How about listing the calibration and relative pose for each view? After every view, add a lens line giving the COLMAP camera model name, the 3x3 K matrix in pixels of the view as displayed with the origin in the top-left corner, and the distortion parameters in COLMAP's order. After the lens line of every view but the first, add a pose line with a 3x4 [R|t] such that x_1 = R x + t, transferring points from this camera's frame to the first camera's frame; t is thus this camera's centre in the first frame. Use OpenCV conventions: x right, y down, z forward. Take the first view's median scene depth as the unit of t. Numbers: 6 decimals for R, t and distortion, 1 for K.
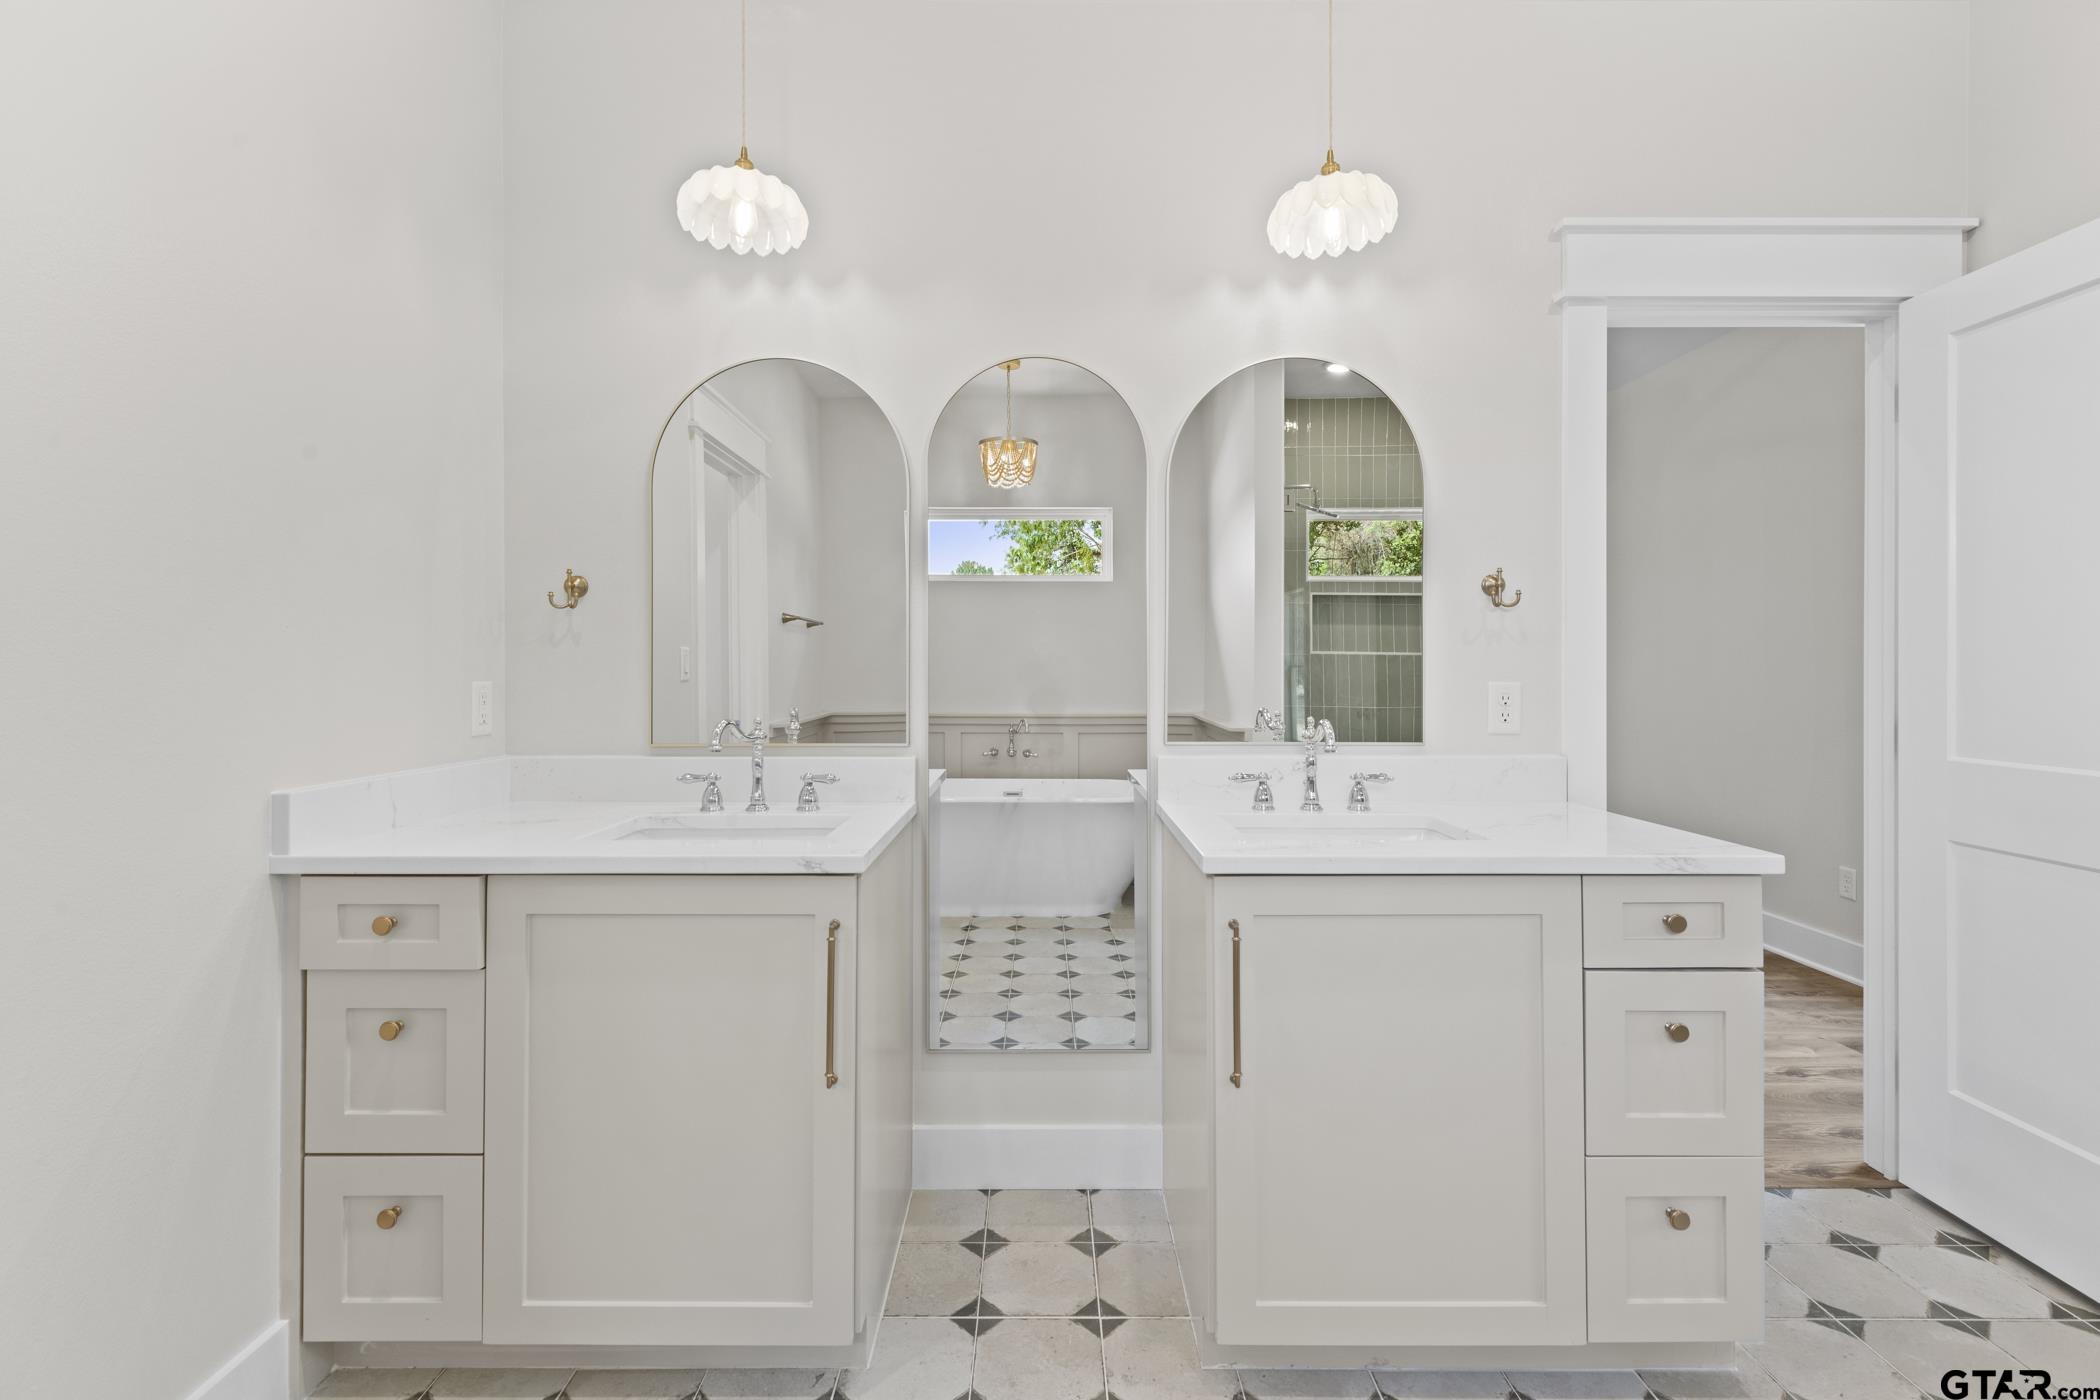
lens RADIAL K [[944.5, 0, 1048.8], [0, 944.5, 667.0], [0, 0, 1]] dist [0.000102, 0.000000]
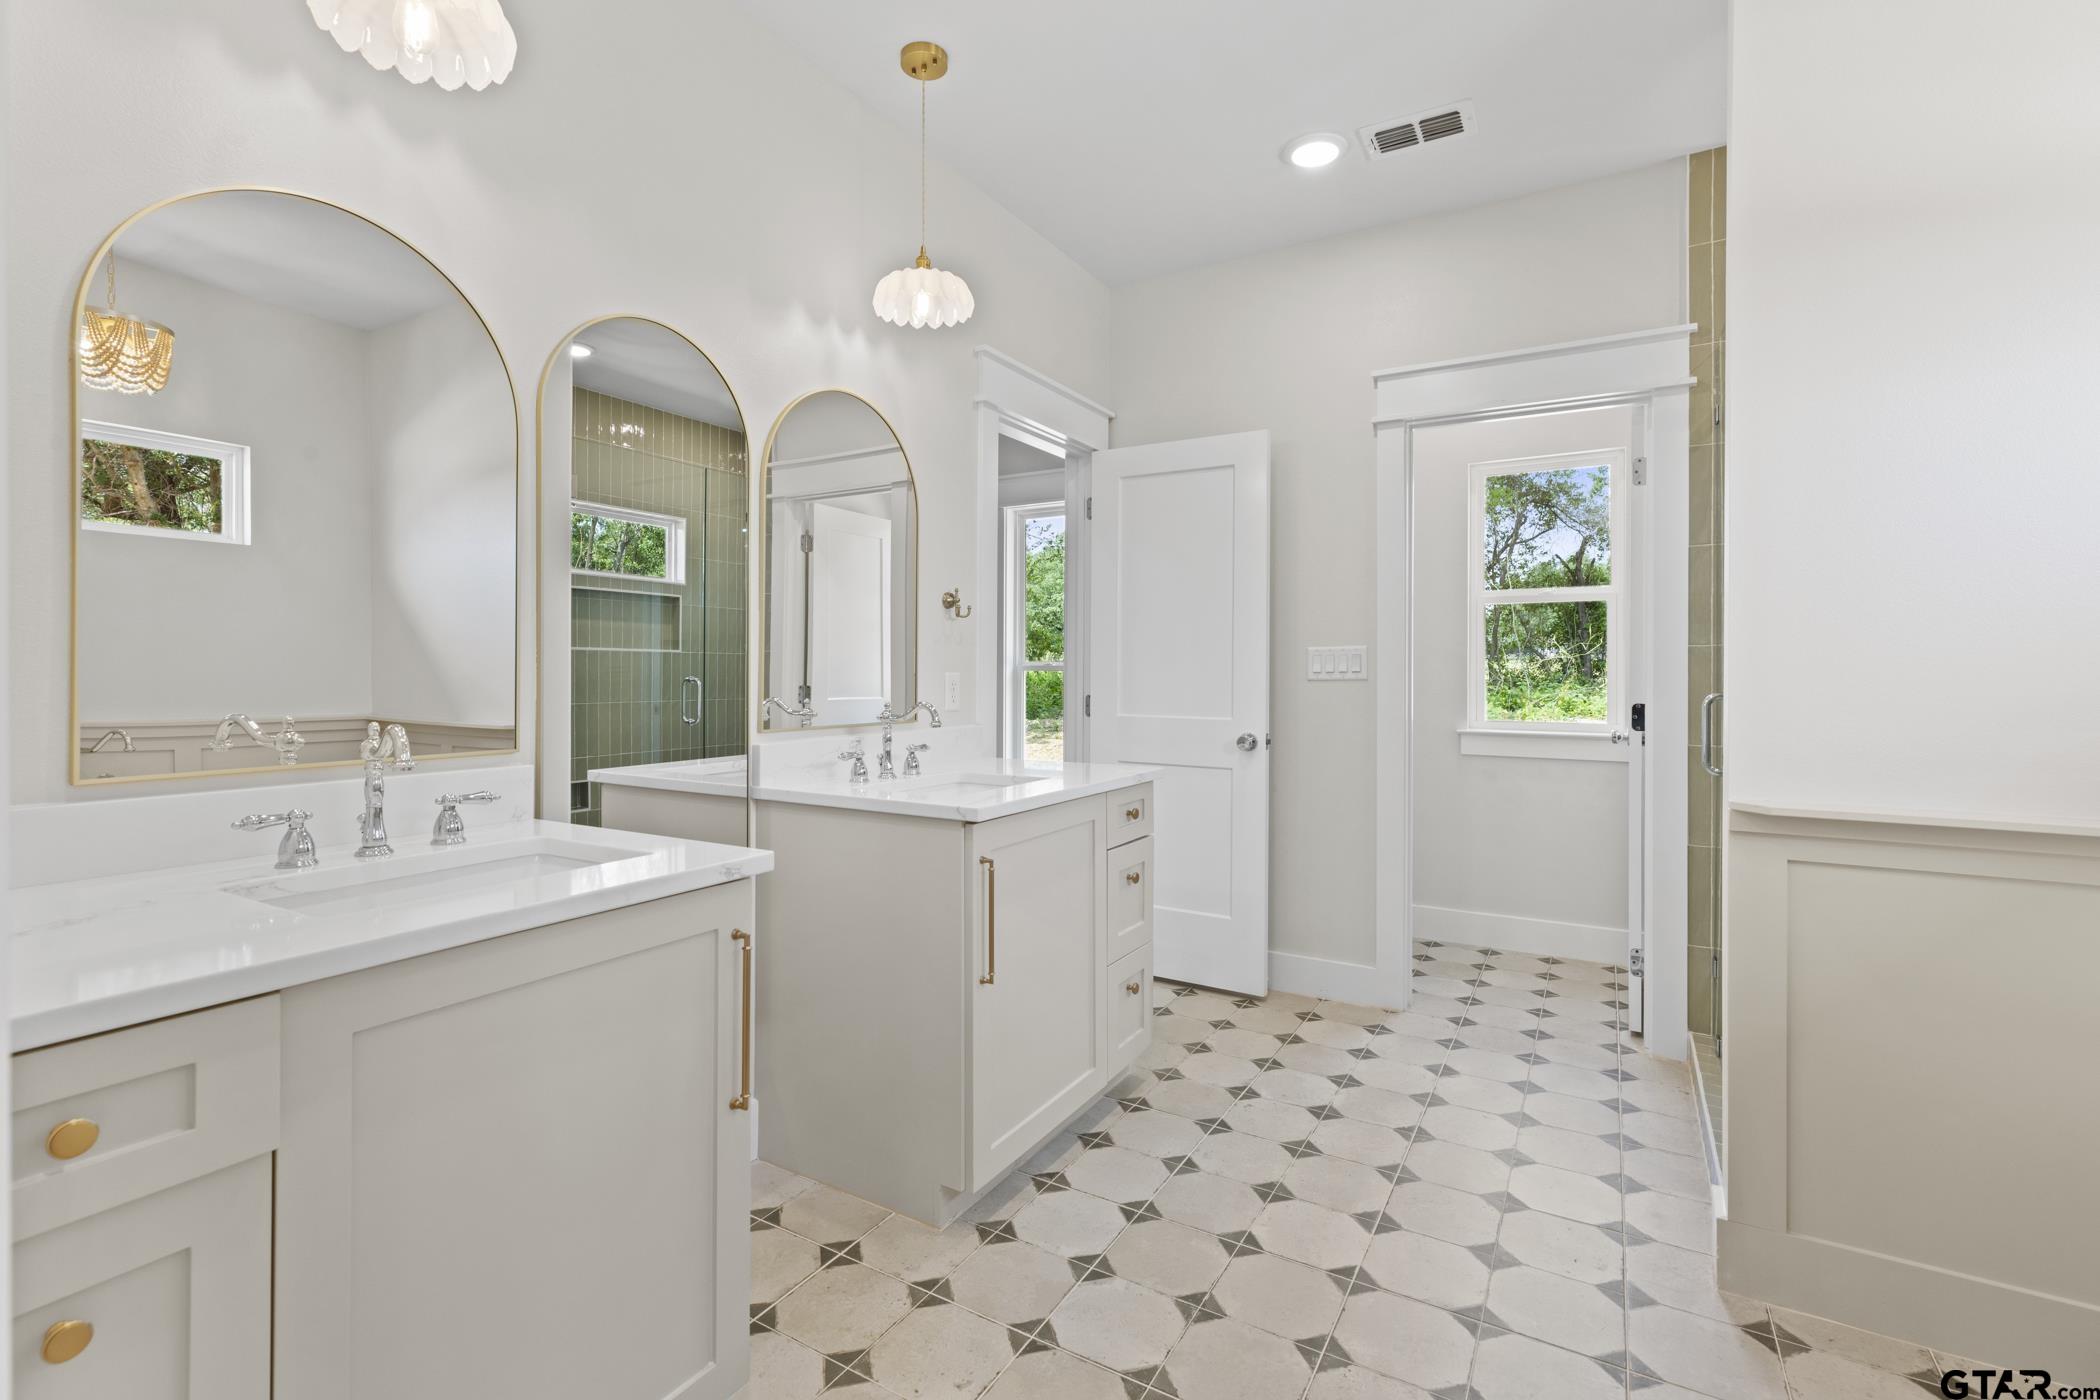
lens RADIAL K [[944.4, 0, 1044.6], [0, 944.4, 670.7], [0, 0, 1]] dist [0.000911, 0.000271]
pose [[0.513041, 0.000336, 0.858364, -0.657181], [-0.001991, 0.999998, 0.000799, 0.012529], [-0.858361, -0.002119, 0.513041, 0.207354]]
